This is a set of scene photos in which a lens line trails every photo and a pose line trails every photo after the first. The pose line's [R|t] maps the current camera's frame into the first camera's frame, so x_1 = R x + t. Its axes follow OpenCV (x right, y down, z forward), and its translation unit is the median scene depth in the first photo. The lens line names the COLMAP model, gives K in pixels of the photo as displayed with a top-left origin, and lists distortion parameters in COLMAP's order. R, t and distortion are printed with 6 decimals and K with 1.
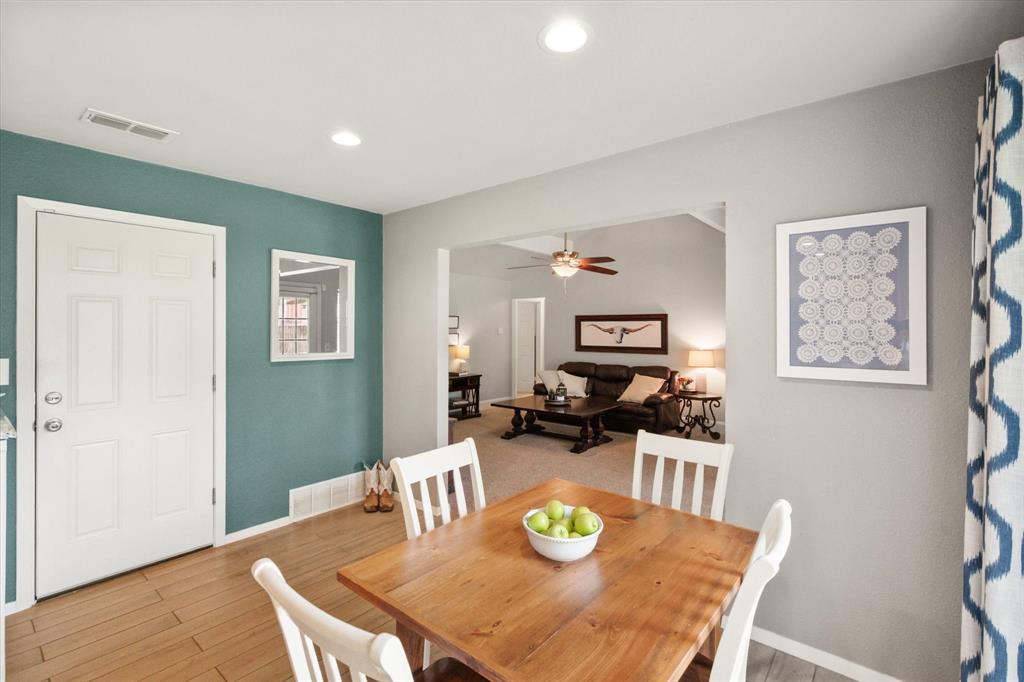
lens RADIAL K [[471.3, 0, 511.9], [0, 471.3, 328.3], [0, 0, 1]] dist [0.001959, 0.000316]
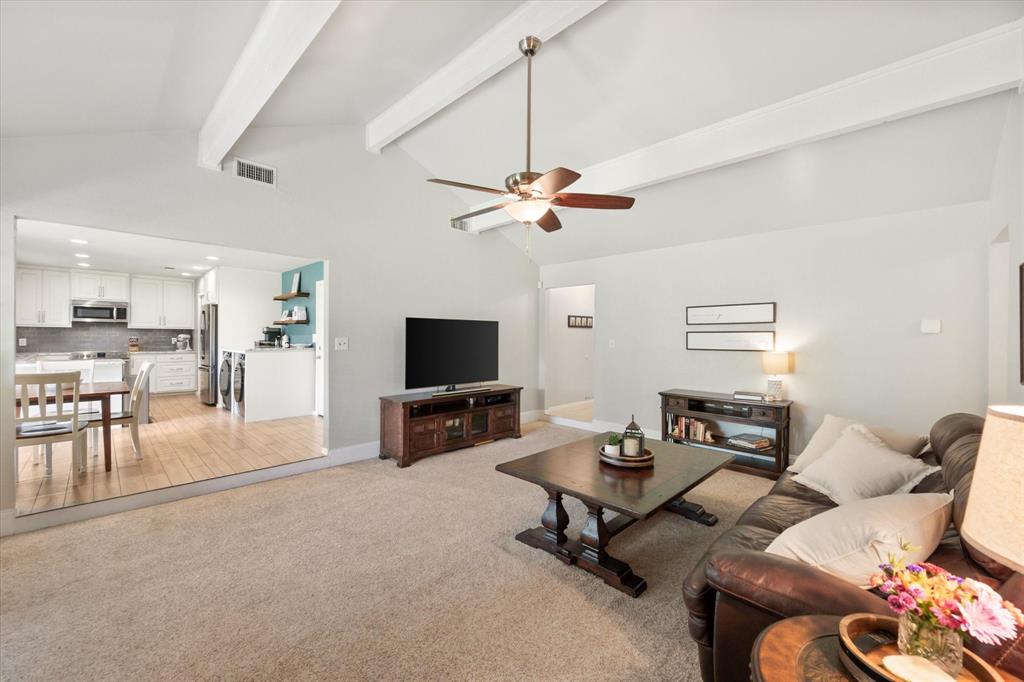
lens RADIAL K [[404.6, 0, 512.0], [0, 404.6, 341.0], [0, 0, 1]] dist [0.000811, 0.000258]
pose [[-0.076776, 0.008039, -0.997016, 0.474372], [-0.008223, 0.999928, 0.008695, 0.024178], [0.997014, 0.008866, -0.076705, 0.799580]]
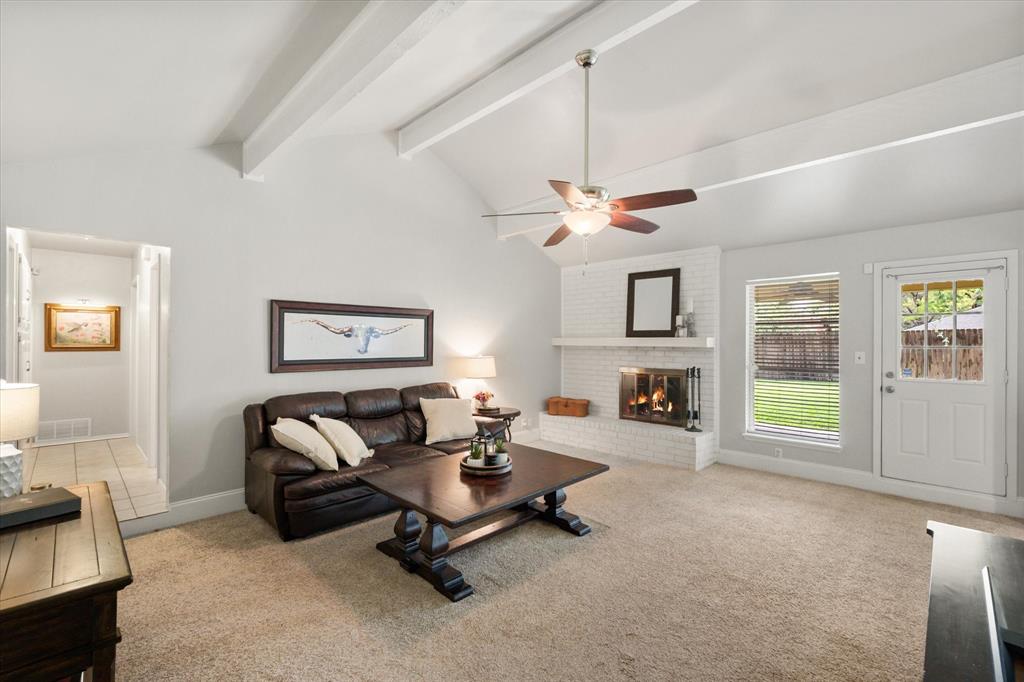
lens RADIAL K [[432.5, 0, 508.3], [0, 432.5, 343.2], [0, 0, 1]] dist [-0.000007, -0.000046]
pose [[0.080662, -0.003131, 0.996737, -0.331792], [-0.007493, 0.999965, 0.003748, 0.016659], [-0.996713, -0.007770, 0.080635, 0.825621]]
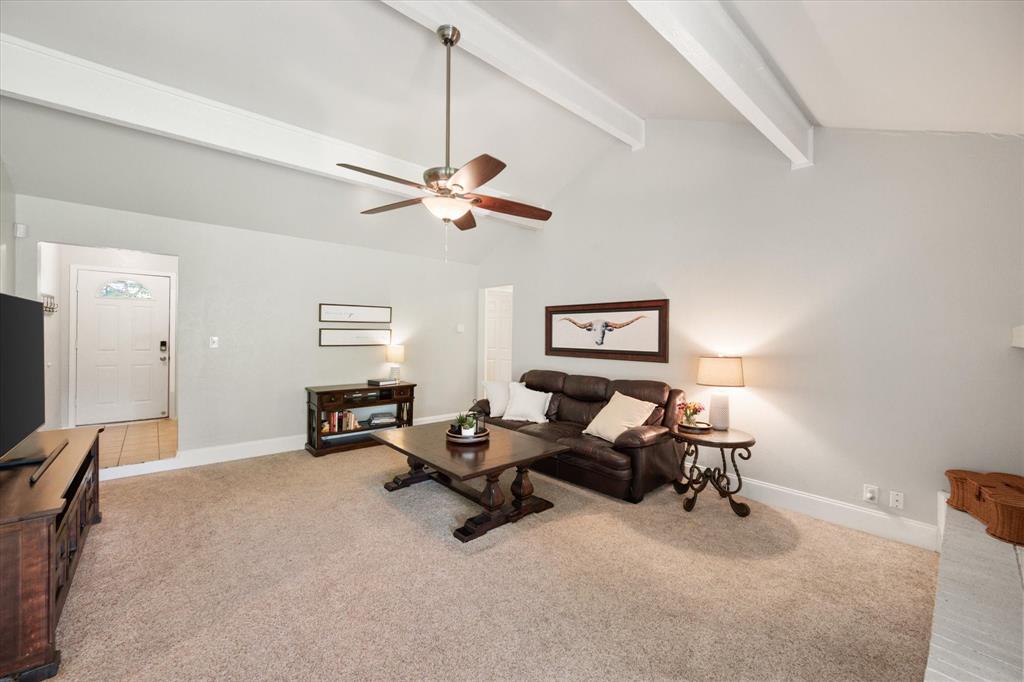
lens RADIAL K [[406.0, 0, 509.7], [0, 406.0, 339.6], [0, 0, 1]] dist [-0.001220, -0.000255]
pose [[0.987548, 0.011649, -0.156887, 0.204853], [-0.009891, 0.999879, 0.011985, 0.019655], [0.157007, -0.010284, 0.987544, 0.424062]]
